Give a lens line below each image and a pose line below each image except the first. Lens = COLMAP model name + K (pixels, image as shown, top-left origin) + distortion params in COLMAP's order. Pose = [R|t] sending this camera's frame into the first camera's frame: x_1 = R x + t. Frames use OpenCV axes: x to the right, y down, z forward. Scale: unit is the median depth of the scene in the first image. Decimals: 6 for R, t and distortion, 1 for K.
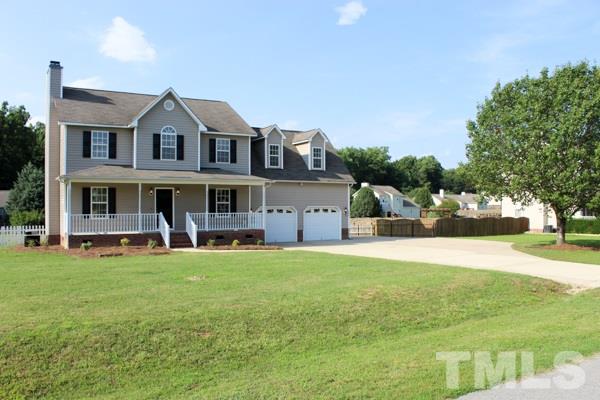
lens RADIAL K [[504.2, 0, 296.0], [0, 504.2, 201.2], [0, 0, 1]] dist [-0.163727, 0.150375]
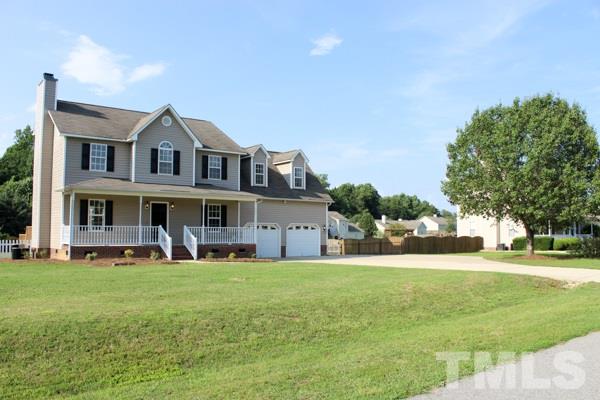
lens RADIAL K [[499.3, 0, 300.0], [0, 499.3, 200.0], [0, 0, 1]] dist [-0.160897, 0.146863]
pose [[0.990807, 0.012123, 0.134737, -0.118144], [-0.004467, 0.998366, -0.056975, 0.025696], [-0.135207, 0.055850, 0.989242, -0.032600]]
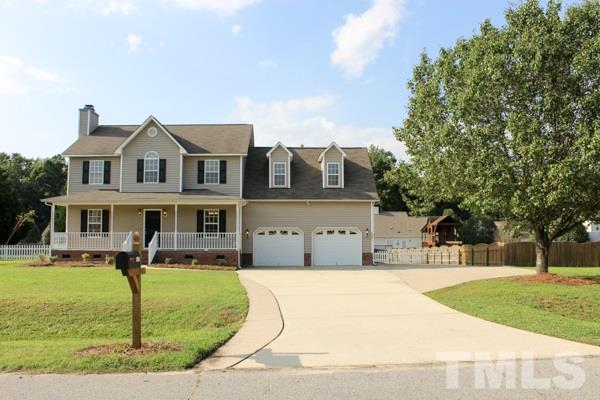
lens RADIAL K [[504.2, 0, 296.0], [0, 504.2, 201.2], [0, 0, 1]] dist [-0.163727, 0.150375]
pose [[0.873900, -0.034874, -0.484853, 0.531254], [0.003700, 0.997872, -0.065104, 0.026964], [0.486092, 0.055101, 0.872169, 0.222666]]
